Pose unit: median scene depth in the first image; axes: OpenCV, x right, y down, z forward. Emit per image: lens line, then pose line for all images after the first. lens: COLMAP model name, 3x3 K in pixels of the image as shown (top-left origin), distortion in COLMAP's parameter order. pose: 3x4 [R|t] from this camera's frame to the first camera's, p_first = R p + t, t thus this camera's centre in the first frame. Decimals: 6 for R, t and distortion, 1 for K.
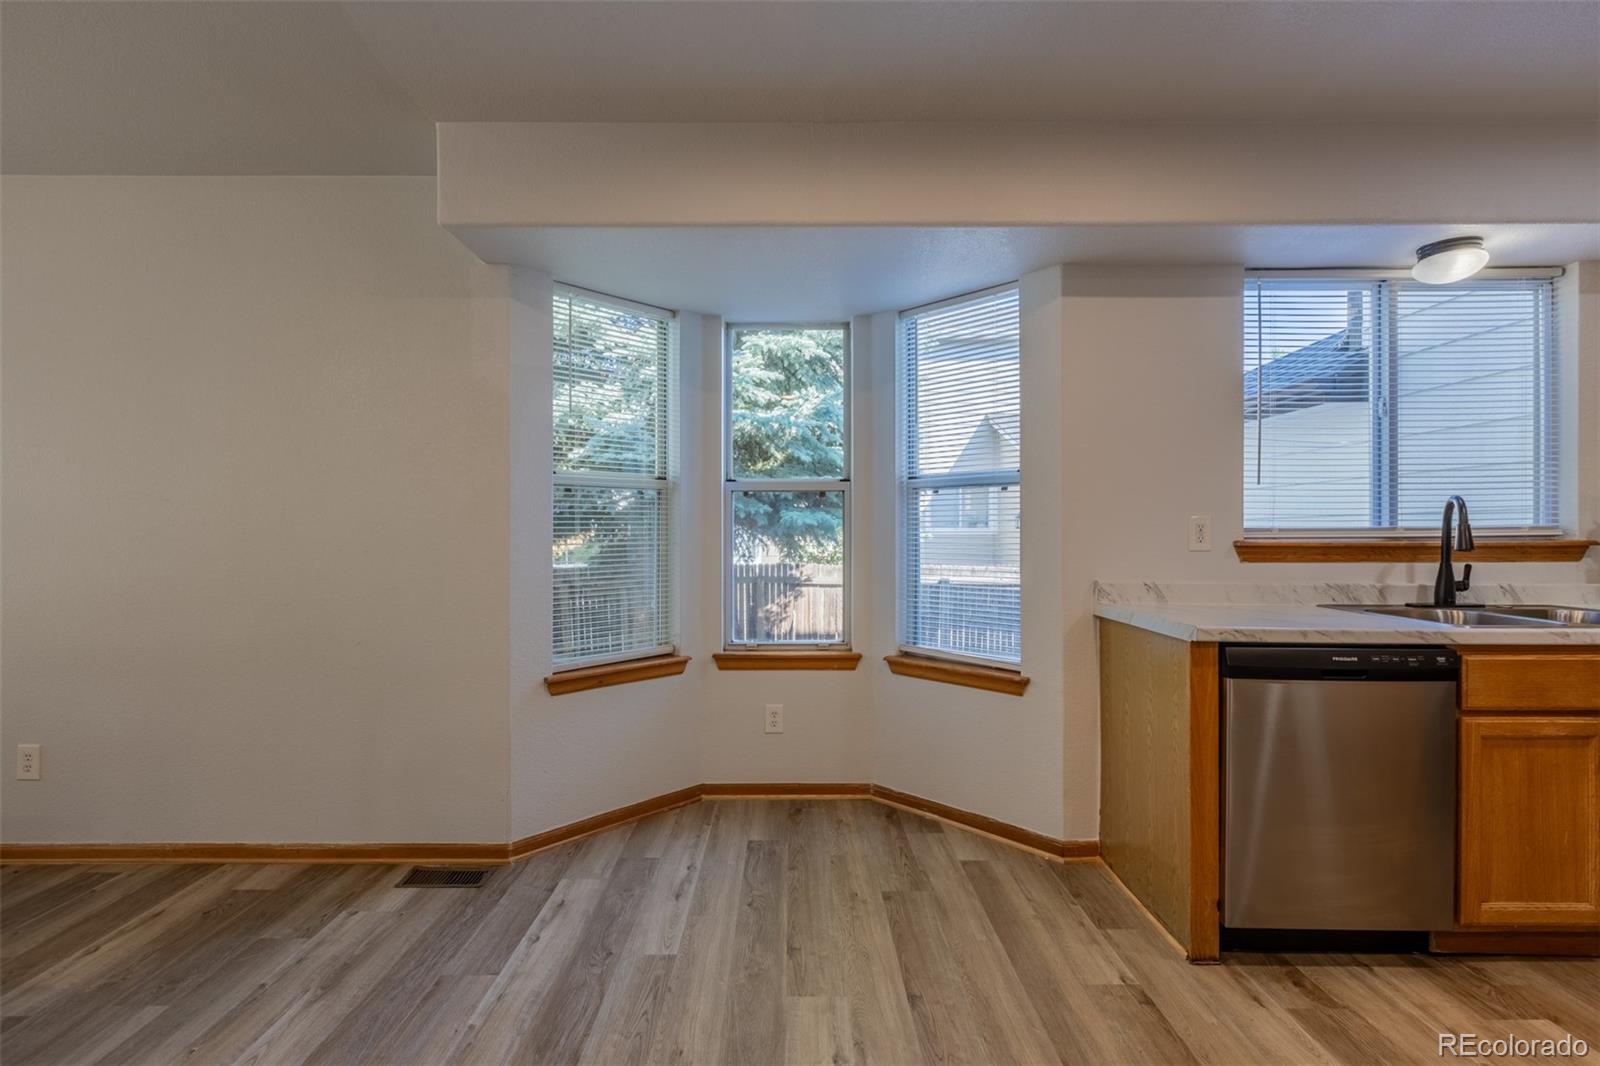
lens RADIAL K [[709.5, 0, 797.0], [0, 709.5, 538.1], [0, 0, 1]] dist [0.002619, -0.000797]
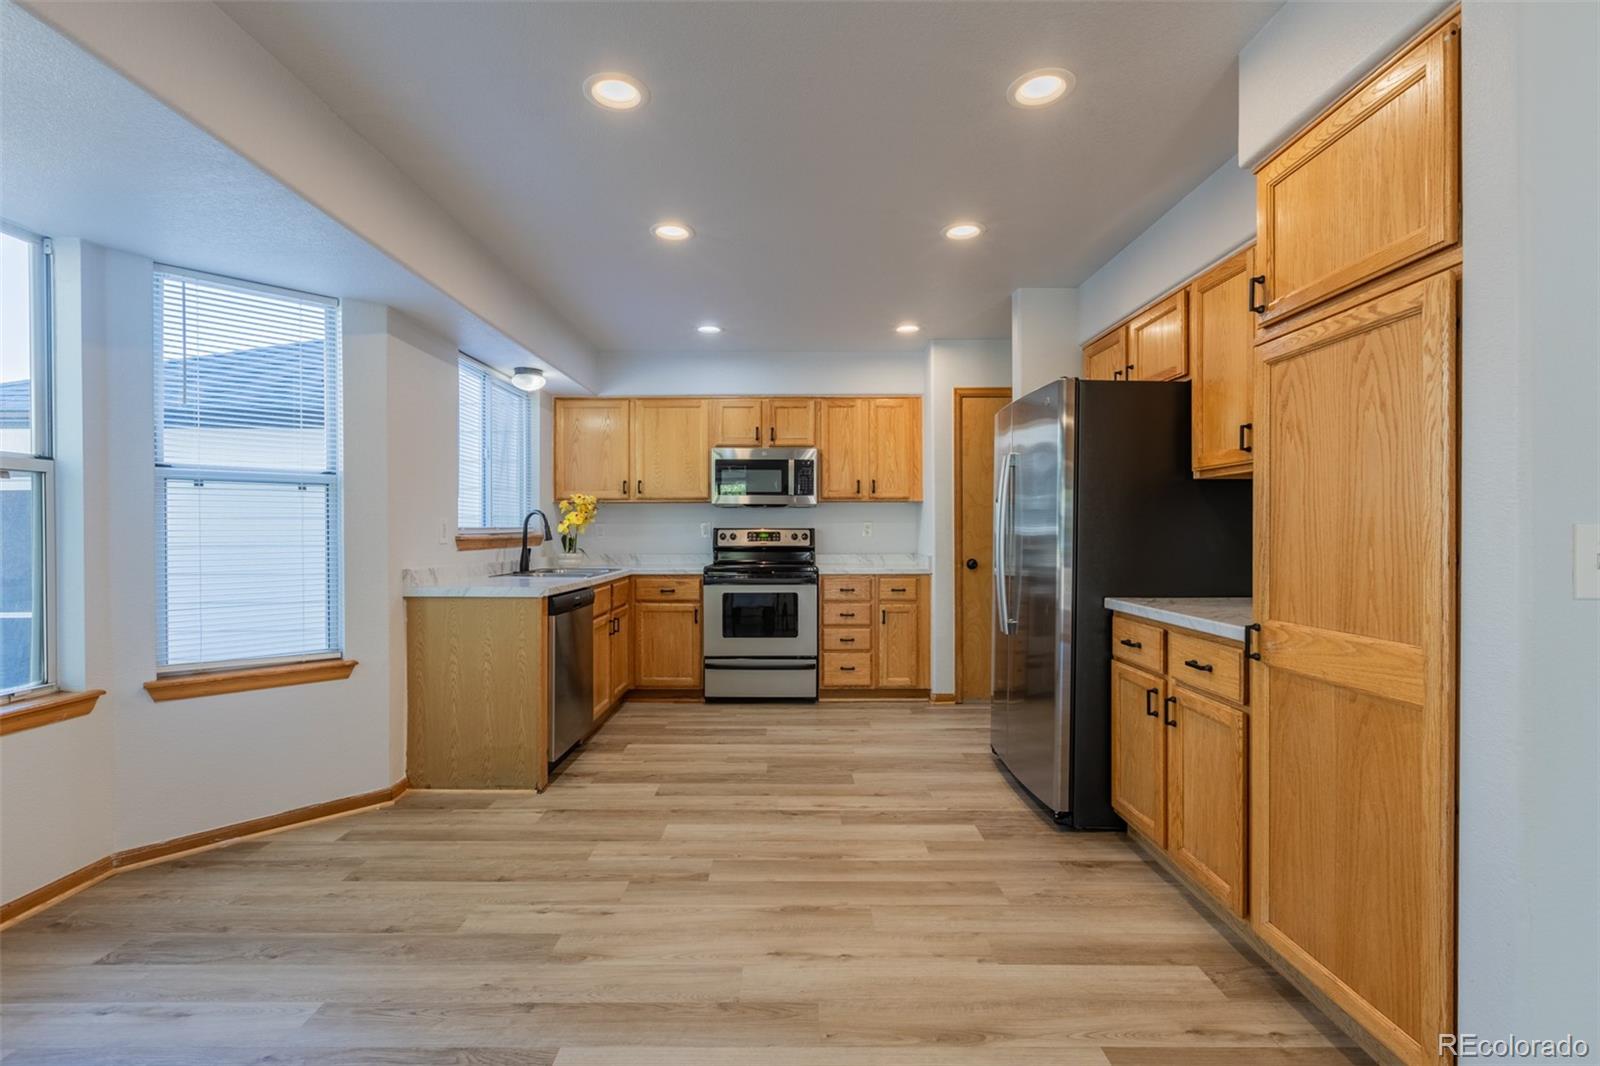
lens RADIAL K [[709.5, 0, 793.5], [0, 709.5, 532.1], [0, 0, 1]] dist [0.002619, -0.000797]
pose [[0.004110, -0.004656, 0.999981, -0.846773], [0.003995, 0.999981, 0.004640, -0.008754], [-0.999984, 0.003976, 0.004129, 0.318560]]
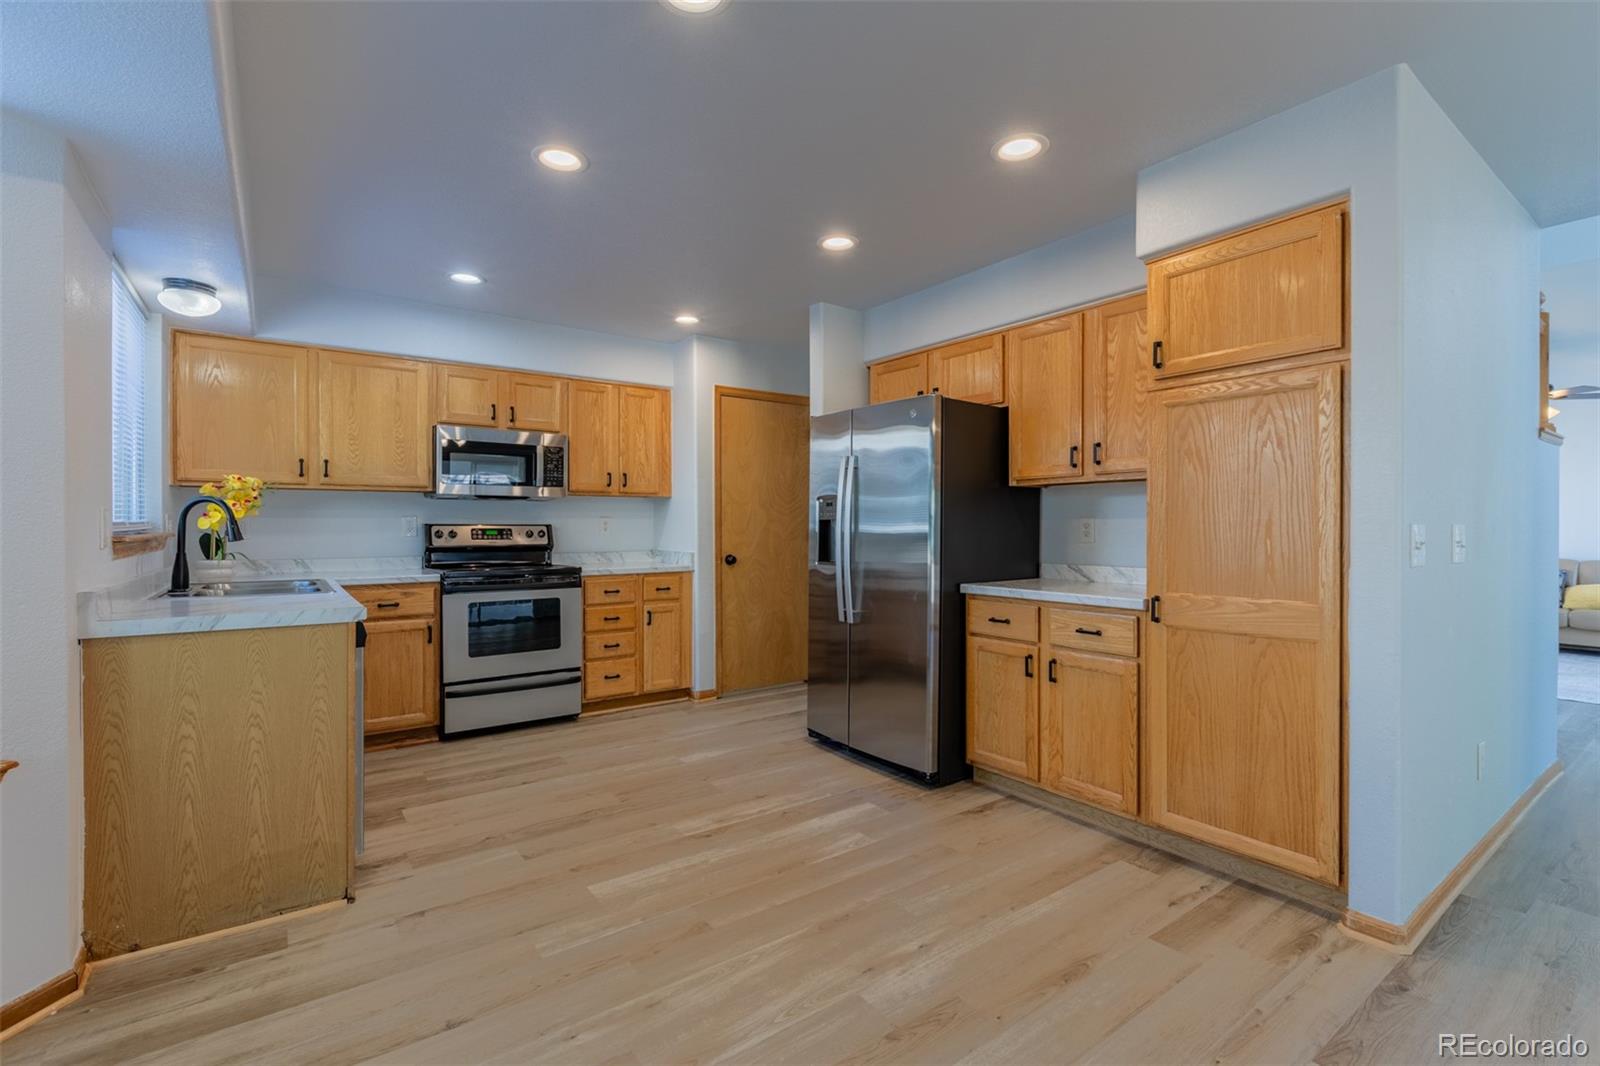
lens RADIAL K [[709.5, 0, 796.0], [0, 709.5, 528.9], [0, 0, 1]] dist [0.002619, -0.000797]
pose [[-0.581473, -0.005425, 0.813547, -0.624055], [0.001321, 0.999970, 0.007612, -0.011205], [-0.813564, 0.005501, -0.581449, 0.847946]]
